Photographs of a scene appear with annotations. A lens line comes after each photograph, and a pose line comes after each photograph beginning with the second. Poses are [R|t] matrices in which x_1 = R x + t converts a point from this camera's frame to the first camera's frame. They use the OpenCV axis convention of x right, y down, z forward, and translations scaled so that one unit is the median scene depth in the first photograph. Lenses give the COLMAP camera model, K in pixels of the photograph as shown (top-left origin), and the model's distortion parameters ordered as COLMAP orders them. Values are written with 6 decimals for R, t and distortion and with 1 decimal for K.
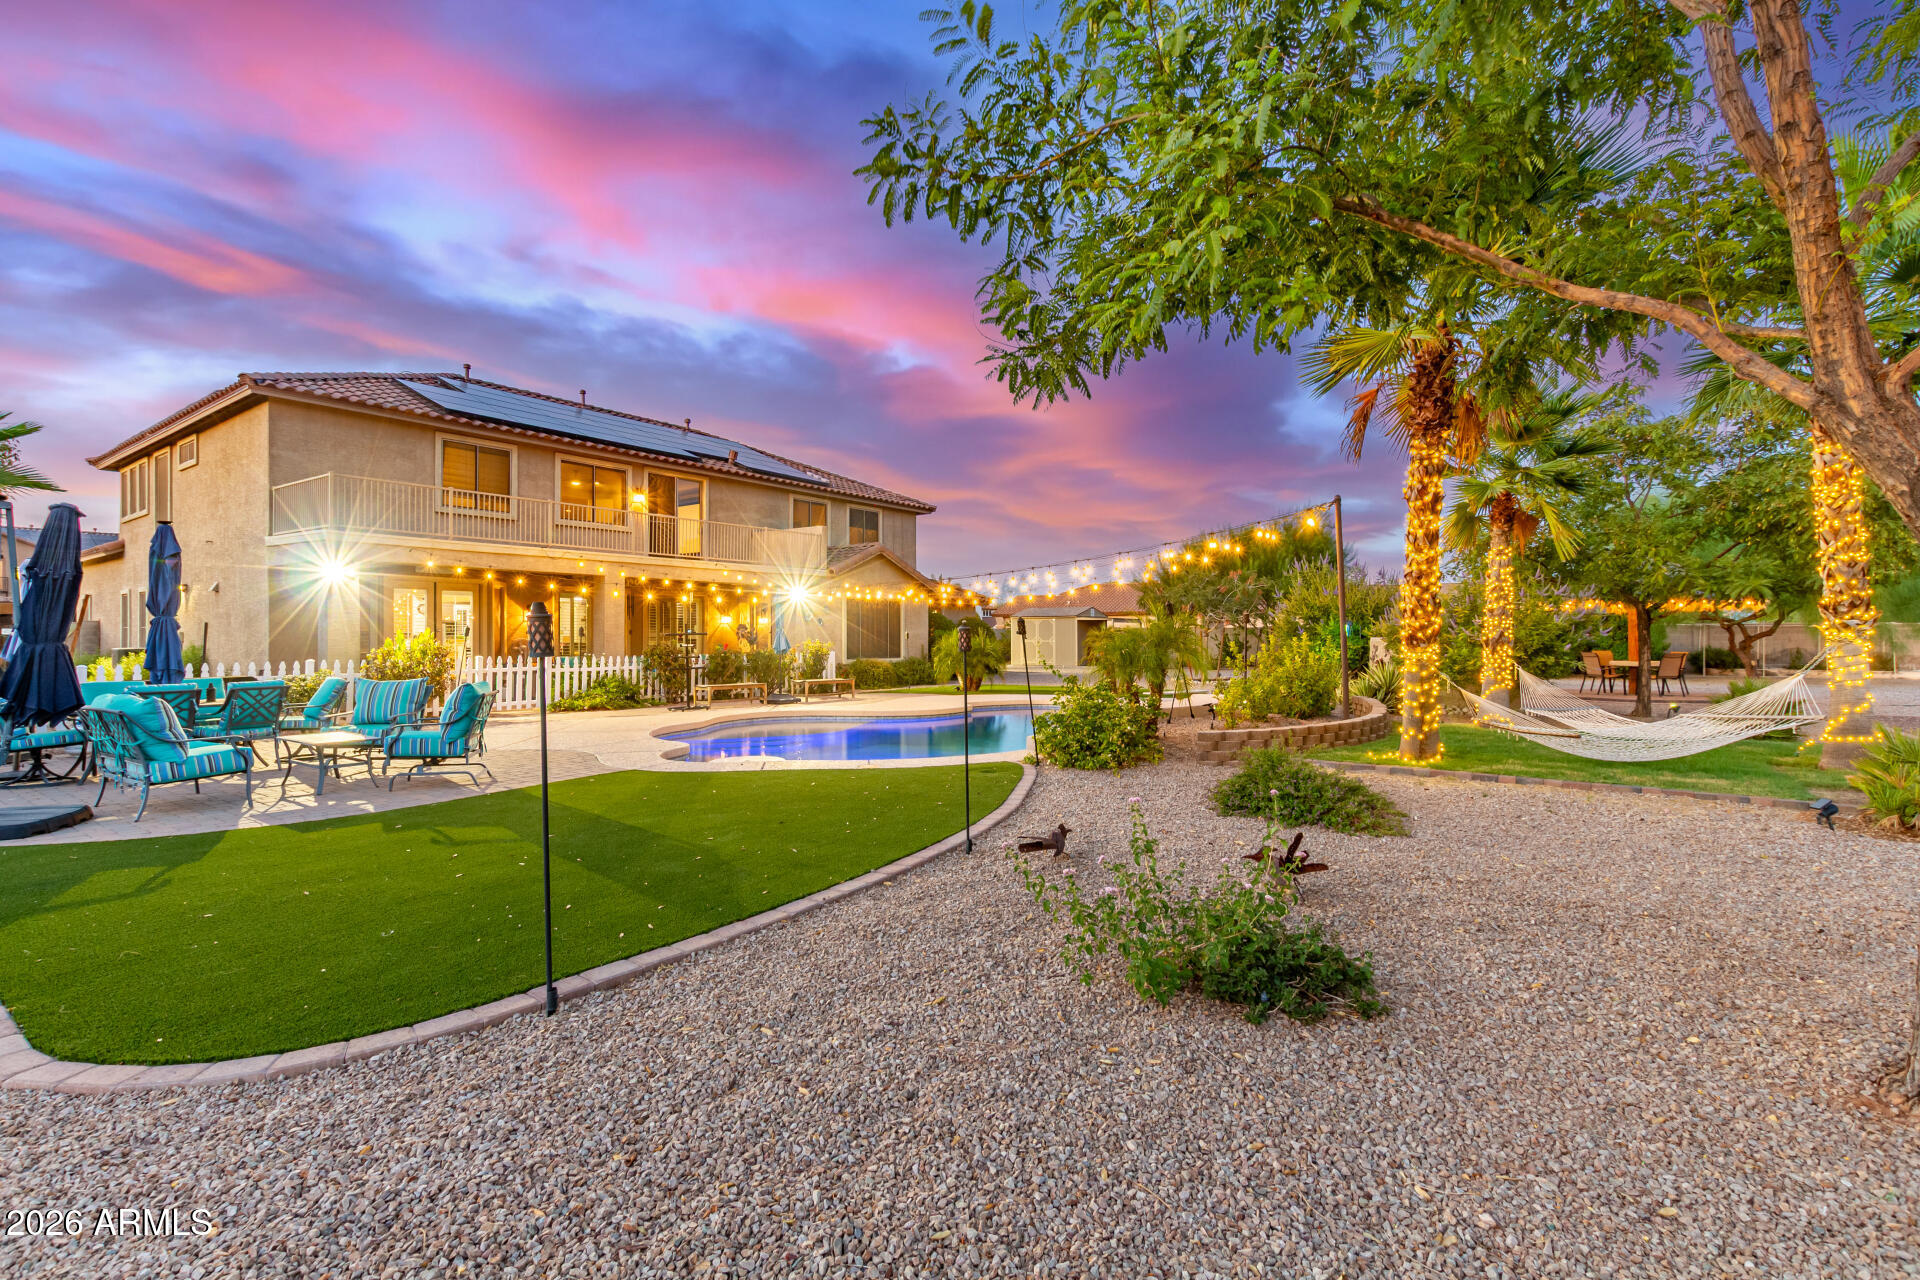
lens RADIAL K [[879.9, 0, 969.3], [0, 879.9, 634.9], [0, 0, 1]] dist [0.009044, -0.002942]
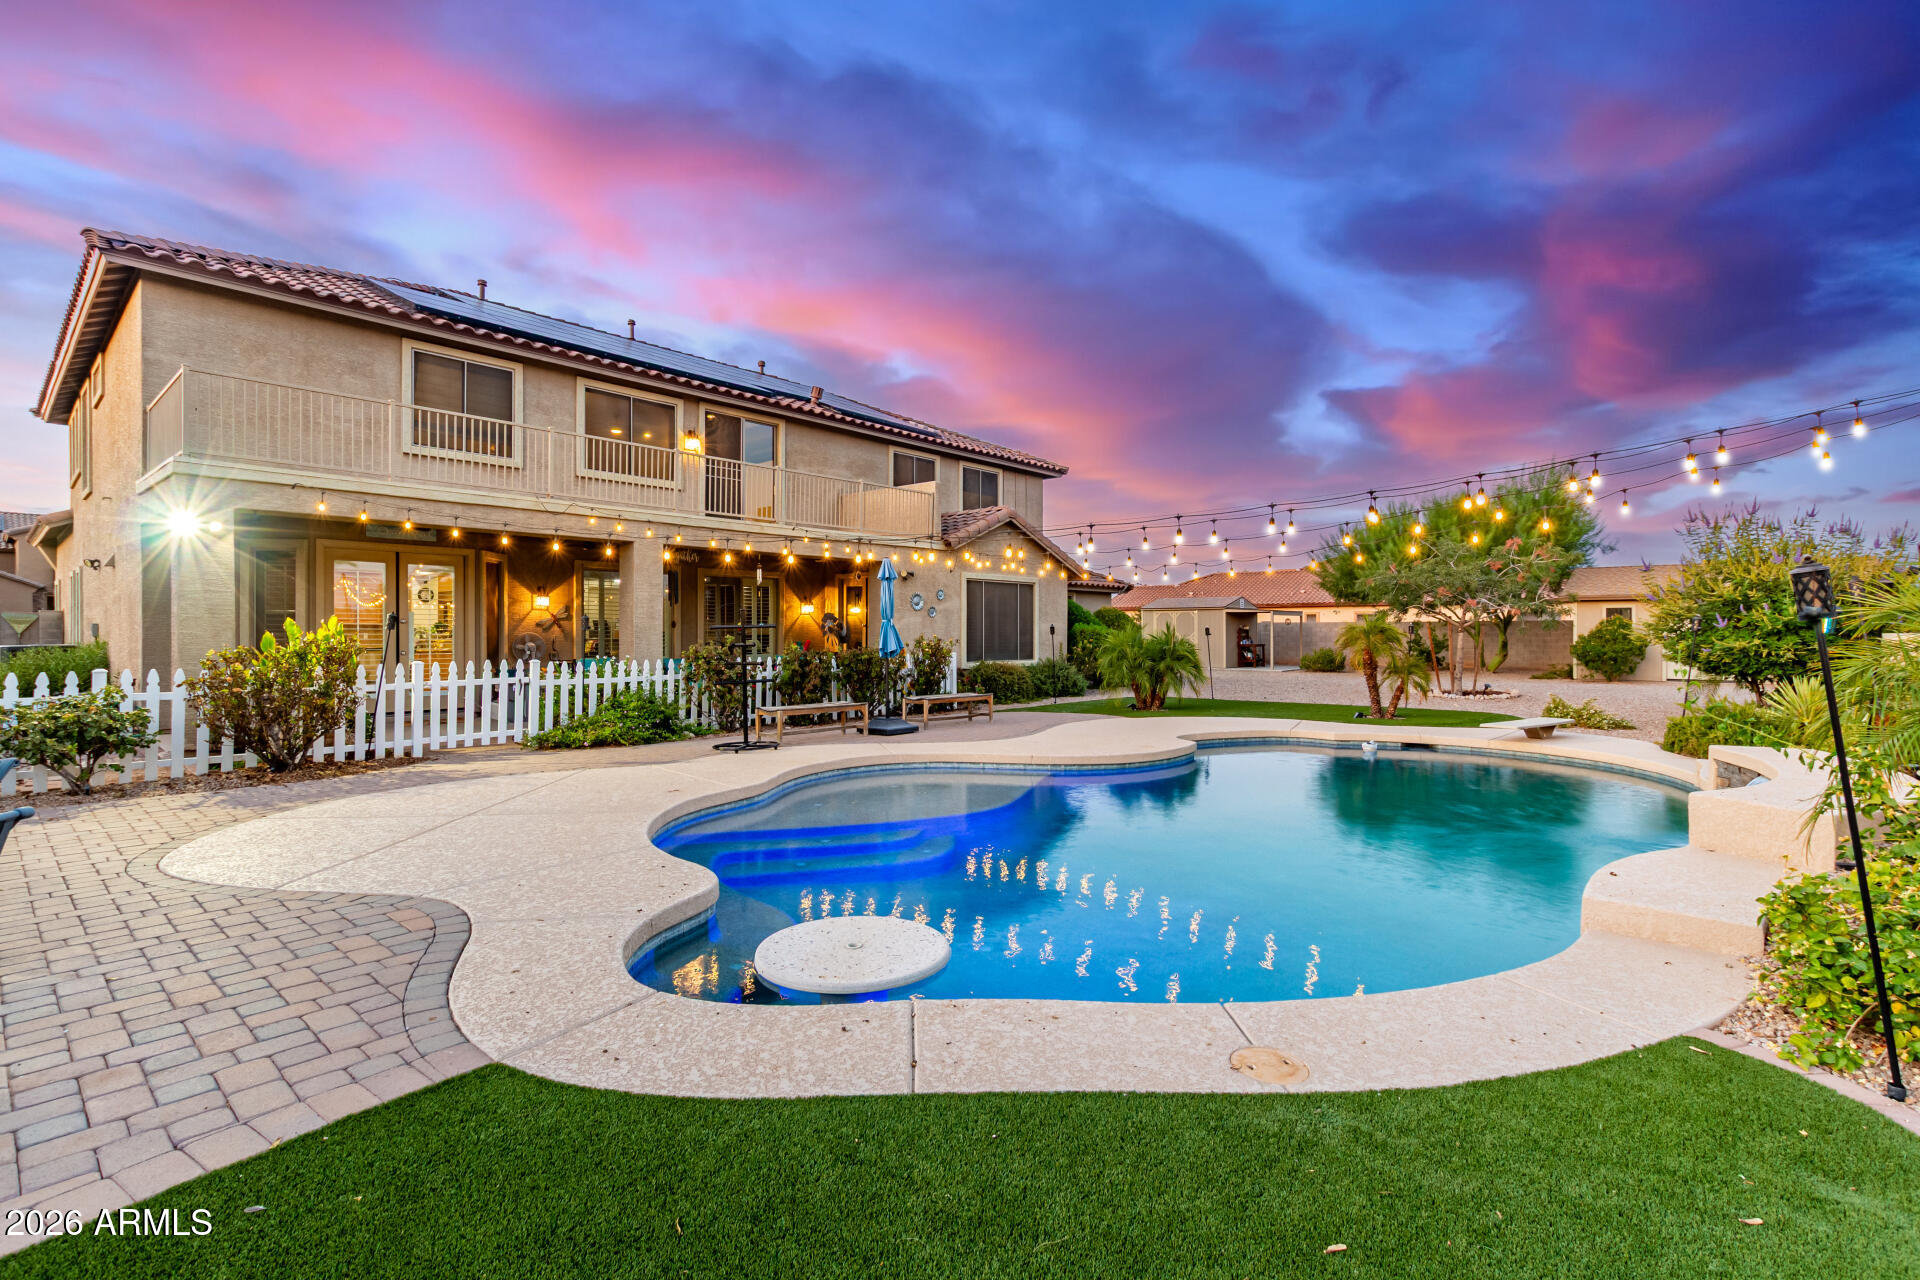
lens RADIAL K [[879.9, 0, 962.3], [0, 879.9, 639.7], [0, 0, 1]] dist [0.009044, -0.002942]
pose [[0.995198, 0.002257, -0.097855, -0.080563], [-0.001273, 0.999948, 0.010114, 0.001406], [0.097873, -0.009940, 0.995149, 0.299425]]
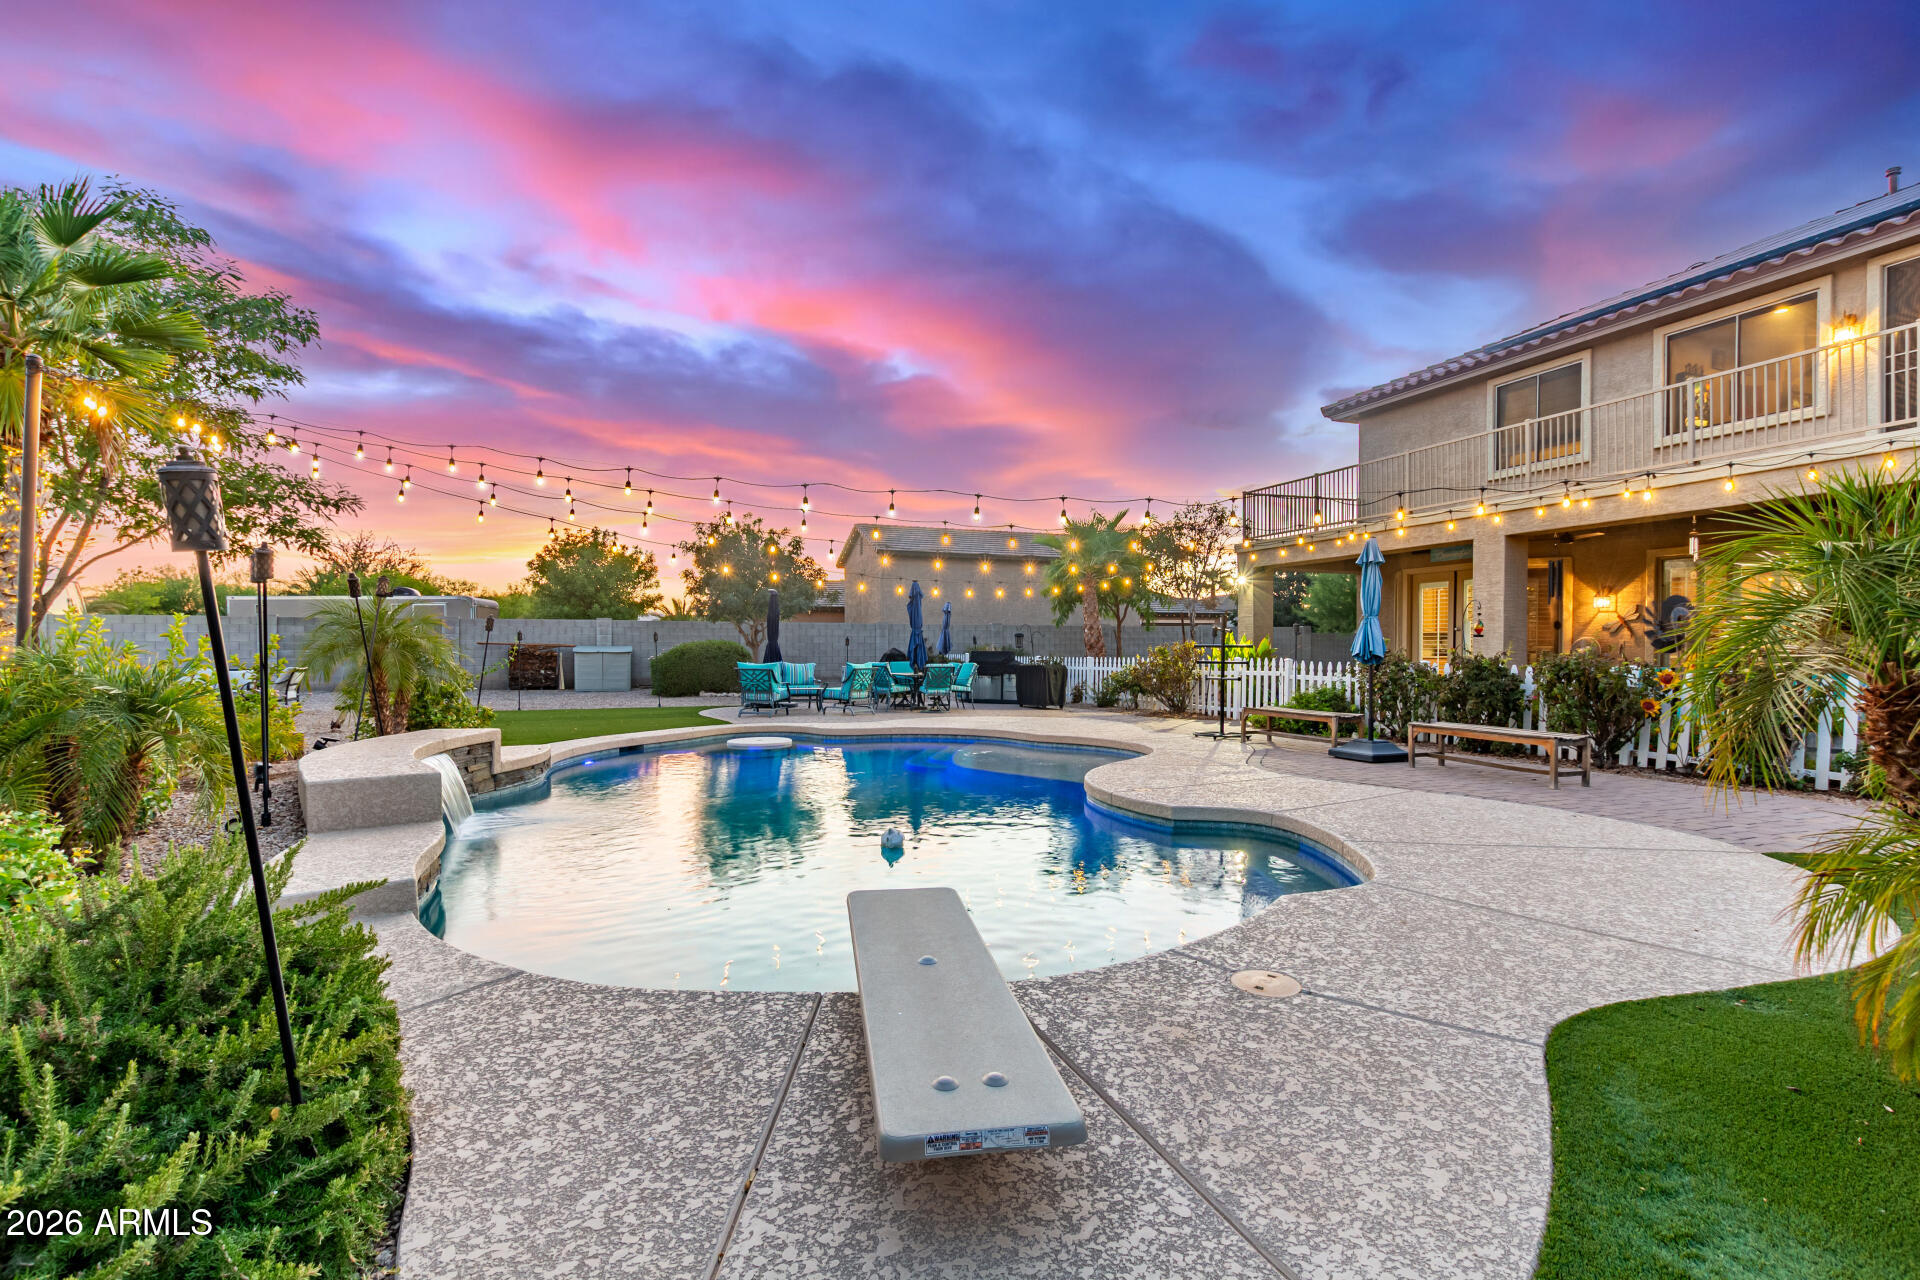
lens RADIAL K [[879.9, 0, 946.9], [0, 879.9, 646.4], [0, 0, 1]] dist [0.009044, -0.002942]
pose [[-0.540433, 0.001928, -0.841385, 0.296788], [0.005554, 0.999984, -0.001277, 0.008234], [0.841369, -0.005363, -0.540435, 0.895102]]
